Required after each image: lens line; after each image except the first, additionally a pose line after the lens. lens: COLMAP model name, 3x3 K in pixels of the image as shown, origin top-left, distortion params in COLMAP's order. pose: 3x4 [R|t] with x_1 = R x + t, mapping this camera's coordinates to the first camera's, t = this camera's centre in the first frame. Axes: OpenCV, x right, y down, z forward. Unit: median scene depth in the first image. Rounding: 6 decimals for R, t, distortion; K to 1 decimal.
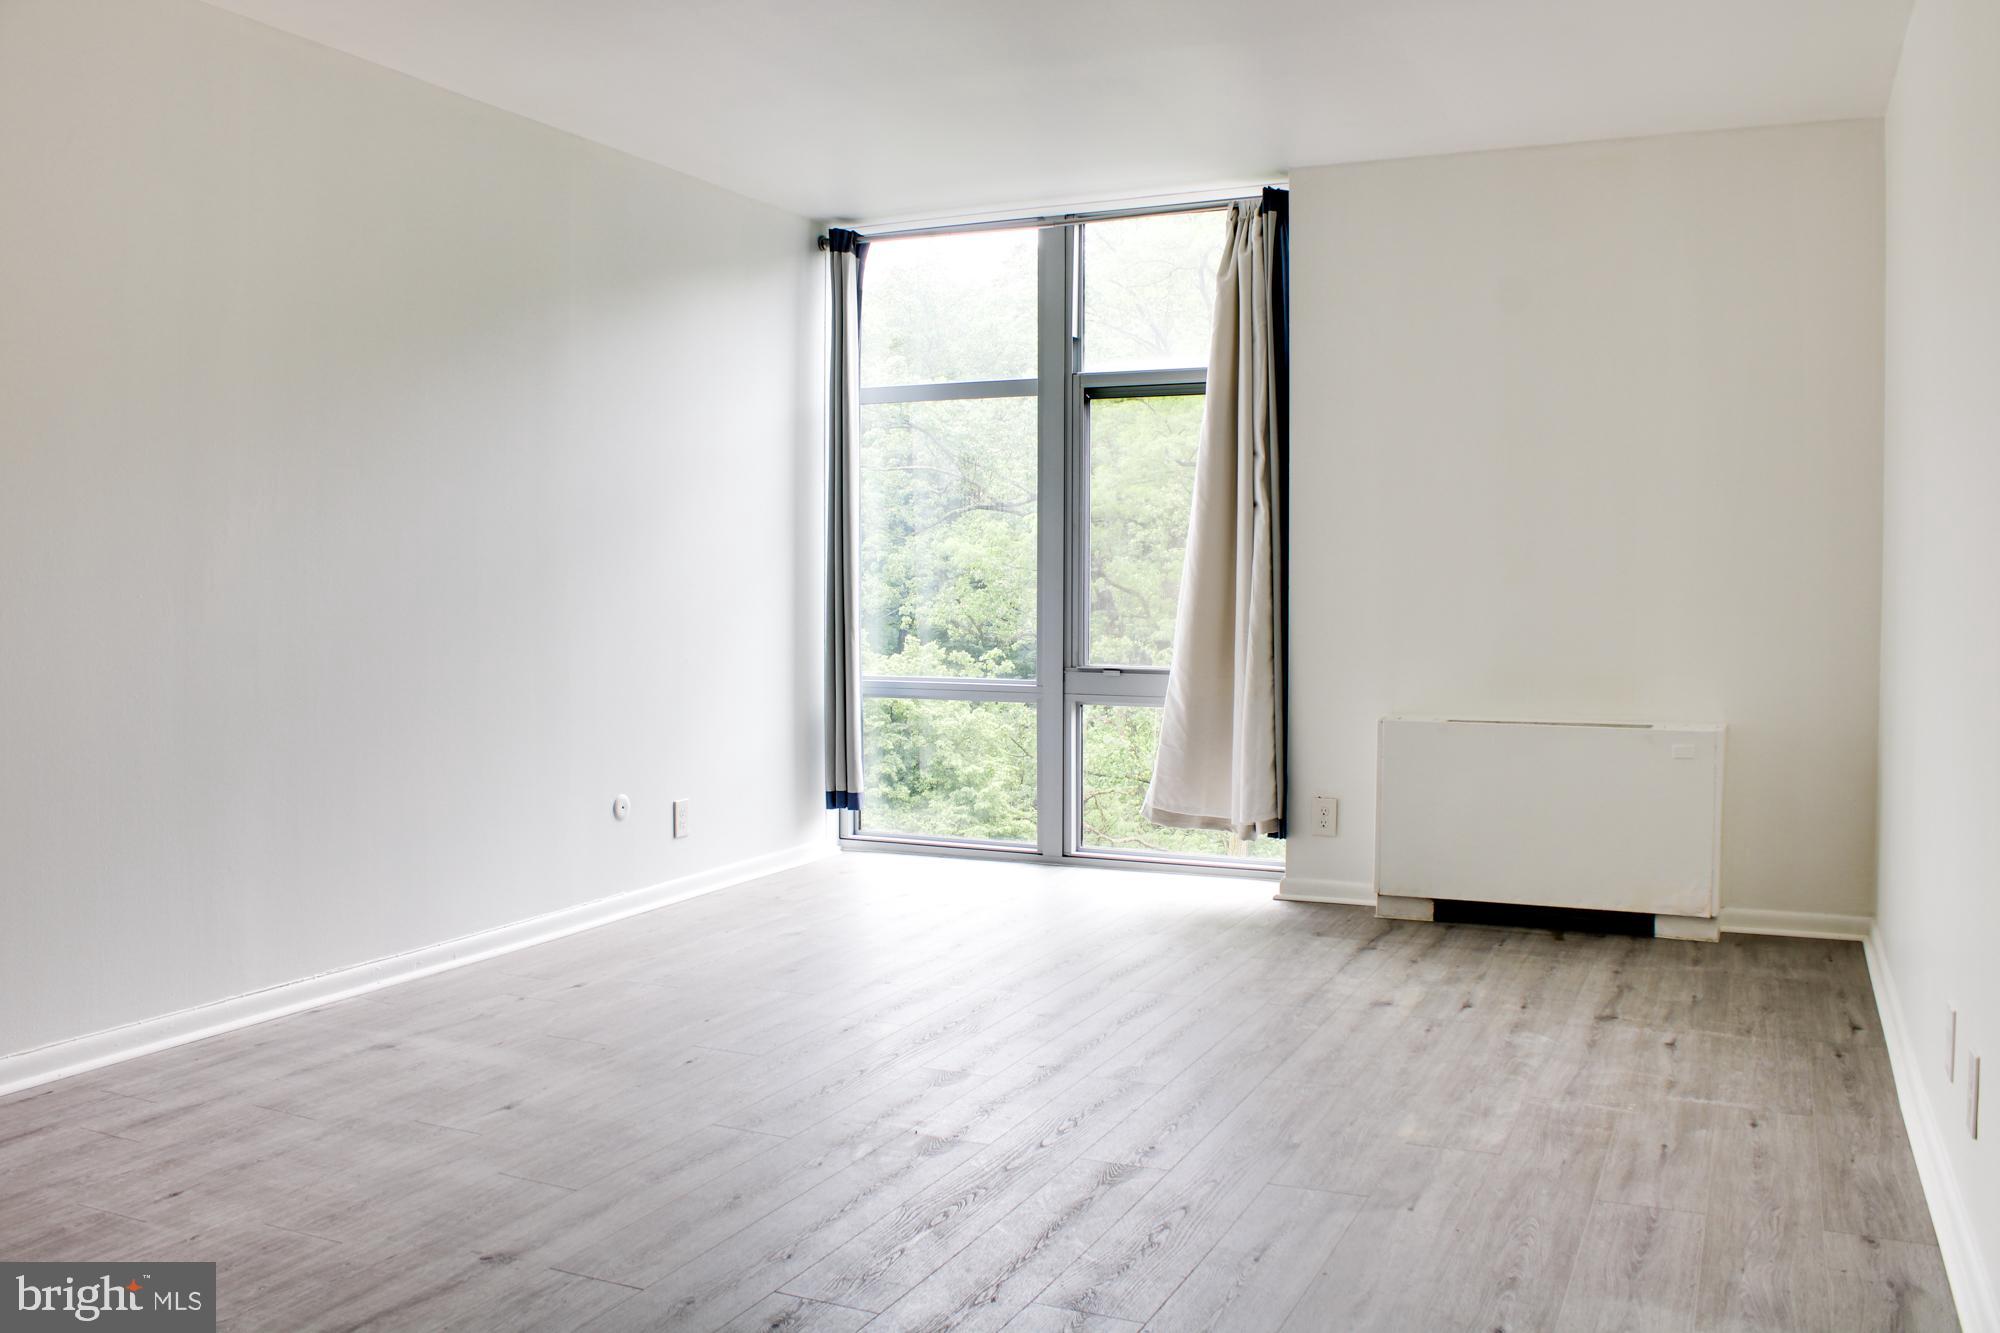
lens RADIAL K [[1700.1, 0, 995.1], [0, 1700.1, 652.1], [0, 0, 1]] dist [-0.166807, 0.150617]
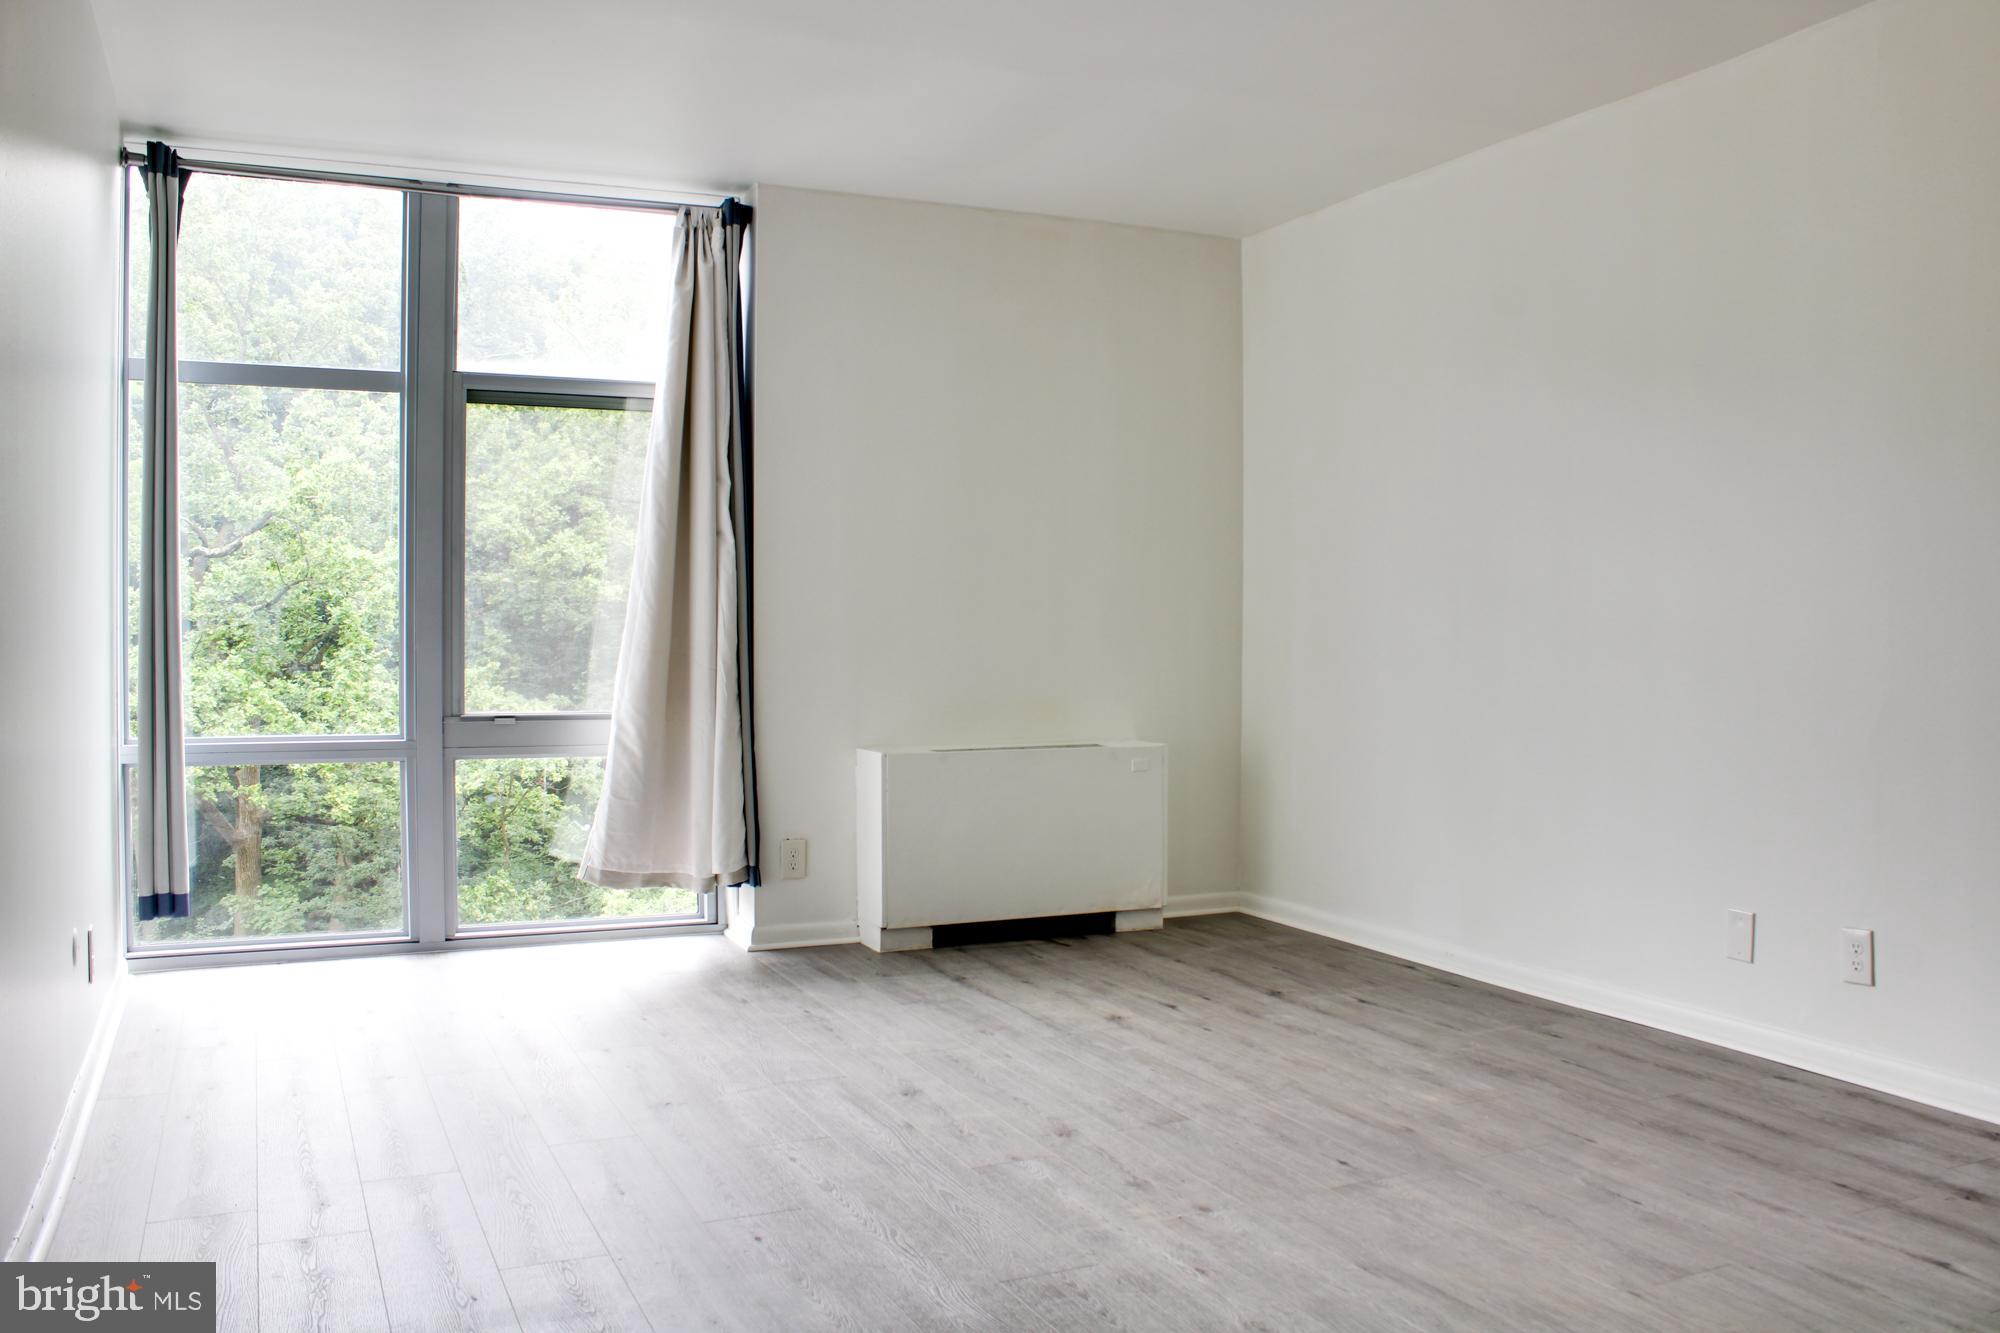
lens RADIAL K [[1700.1, 0, 995.1], [0, 1700.1, 652.1], [0, 0, 1]] dist [-0.166807, 0.150617]
pose [[0.639234, -0.011643, 0.768924, -0.473176], [0.029613, 0.999516, -0.009483, -0.008015], [-0.768442, 0.028833, 0.639270, 0.287412]]
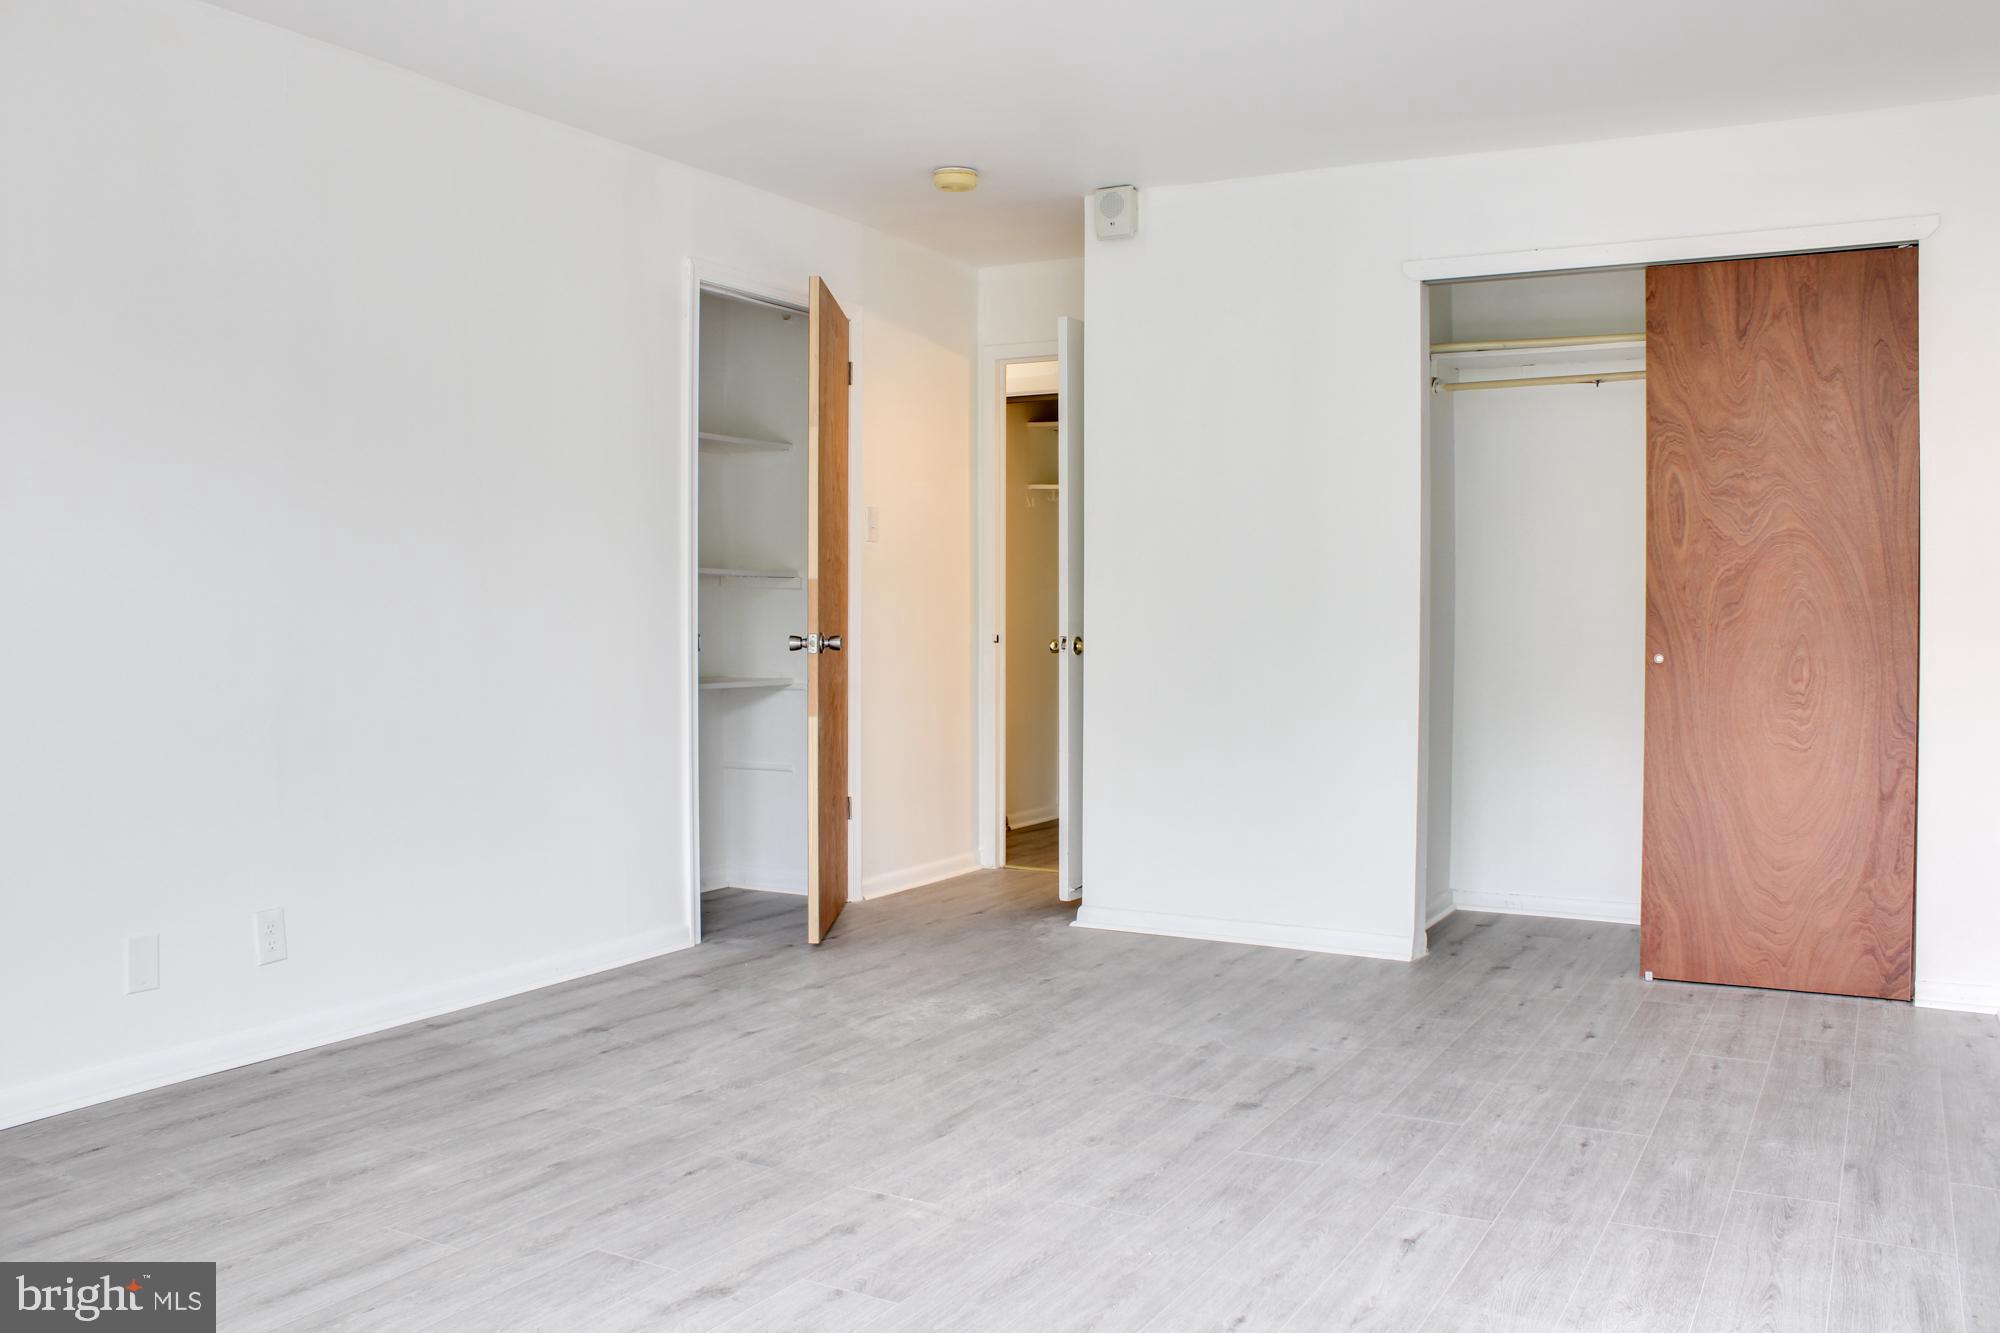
lens RADIAL K [[1658.4, 0, 1034.3], [0, 1658.4, 647.5], [0, 0, 1]] dist [-0.165604, 0.149898]
pose [[-0.999098, -0.000586, 0.042471, -0.087222], [0.002072, 0.998042, 0.062518, -0.044900], [-0.042424, 0.062550, -0.997140, 1.112840]]
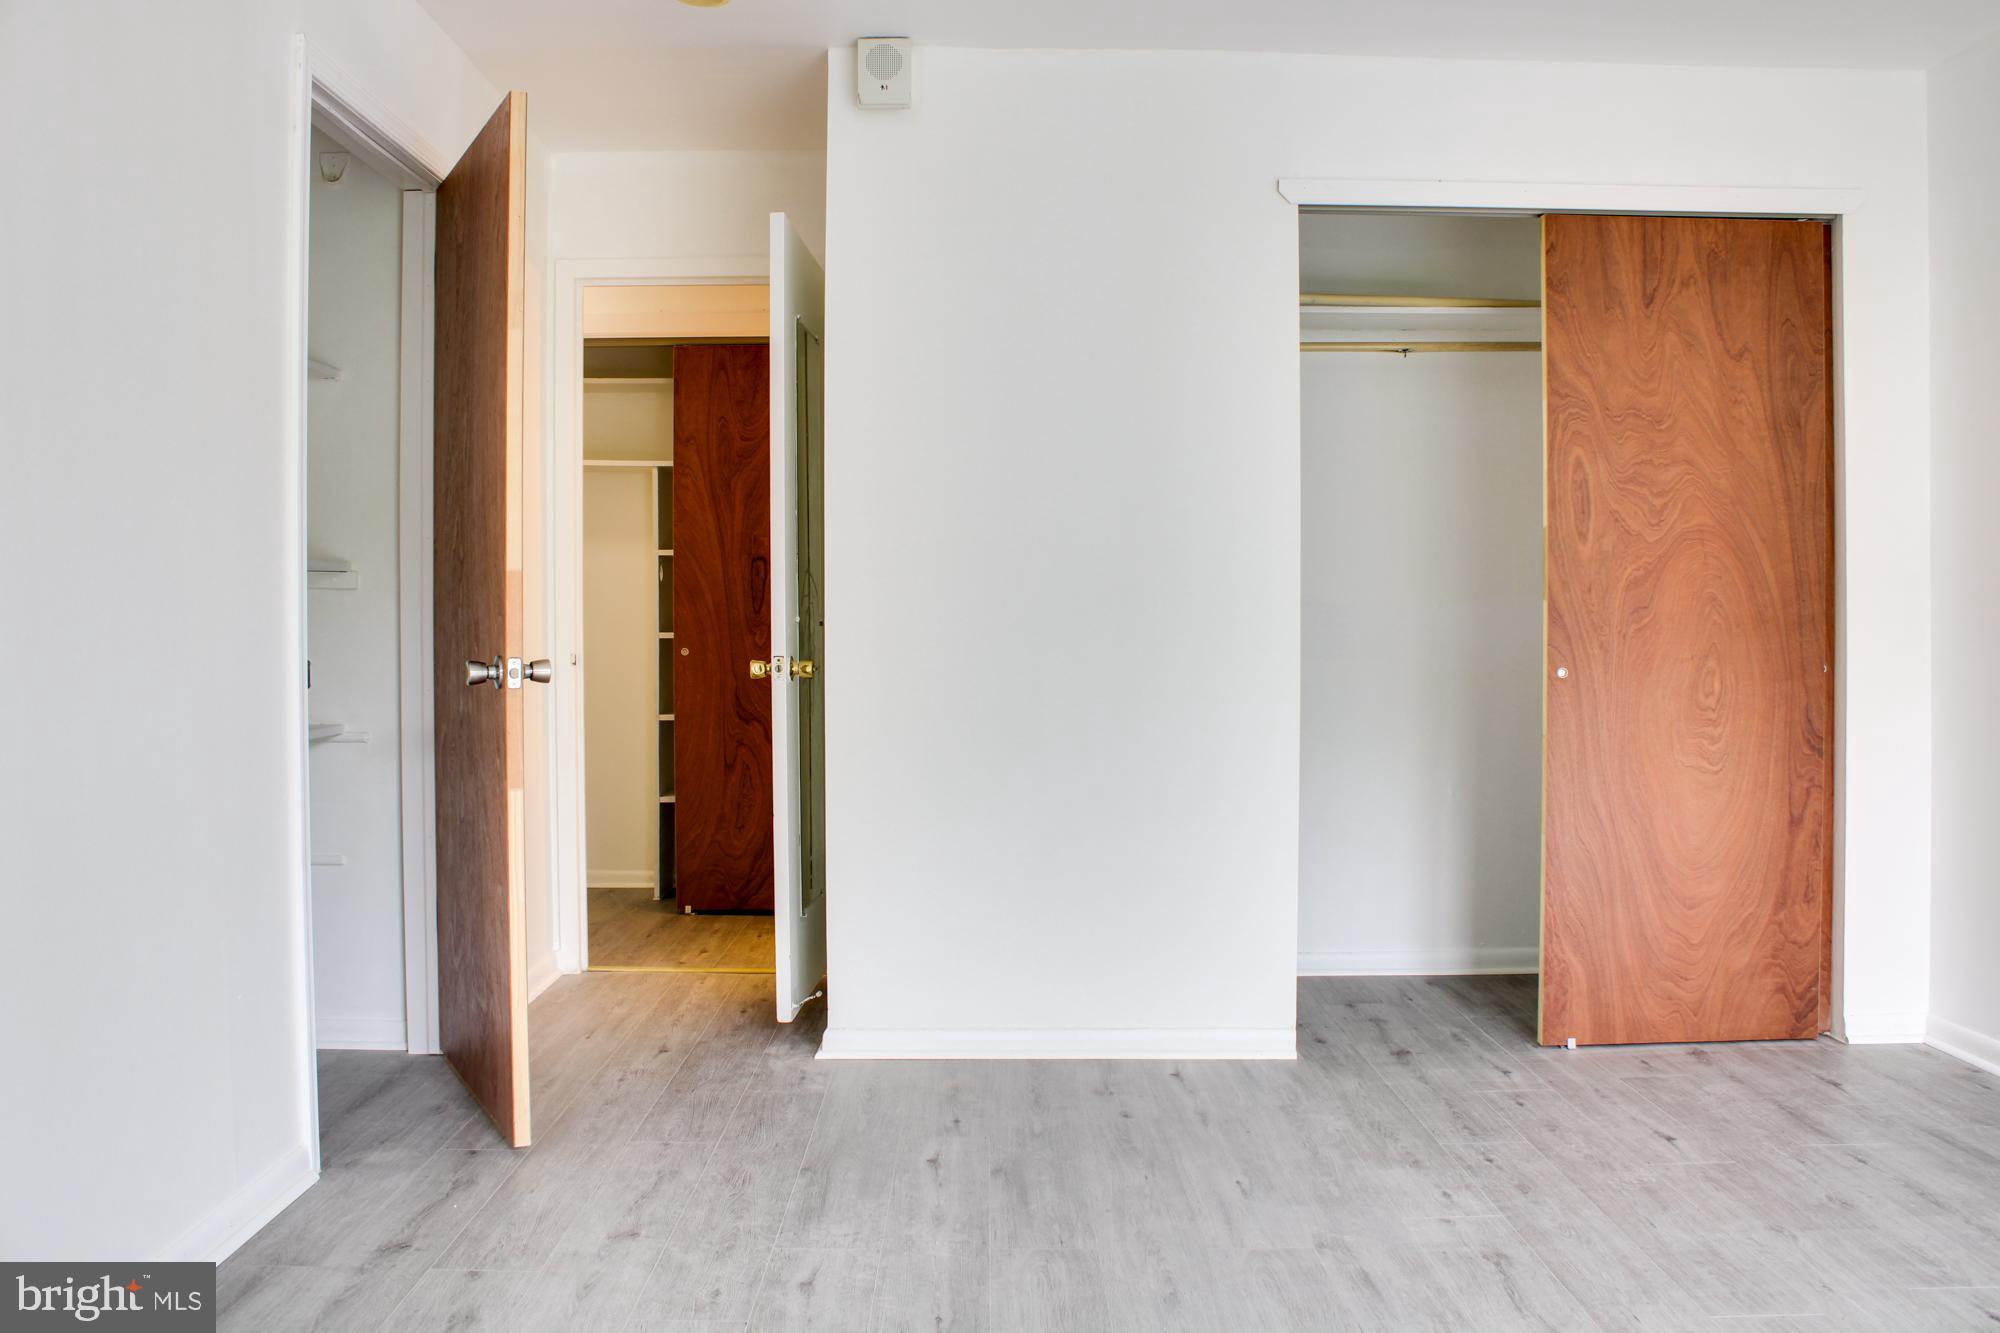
lens RADIAL K [[1658.4, 0, 1034.3], [0, 1658.4, 647.5], [0, 0, 1]] dist [-0.165604, 0.149898]
pose [[-0.891975, 0.011192, -0.451946, 0.168826], [-0.015462, 0.998353, 0.055241, -0.032910], [0.451820, 0.056261, -0.890333, 0.786694]]
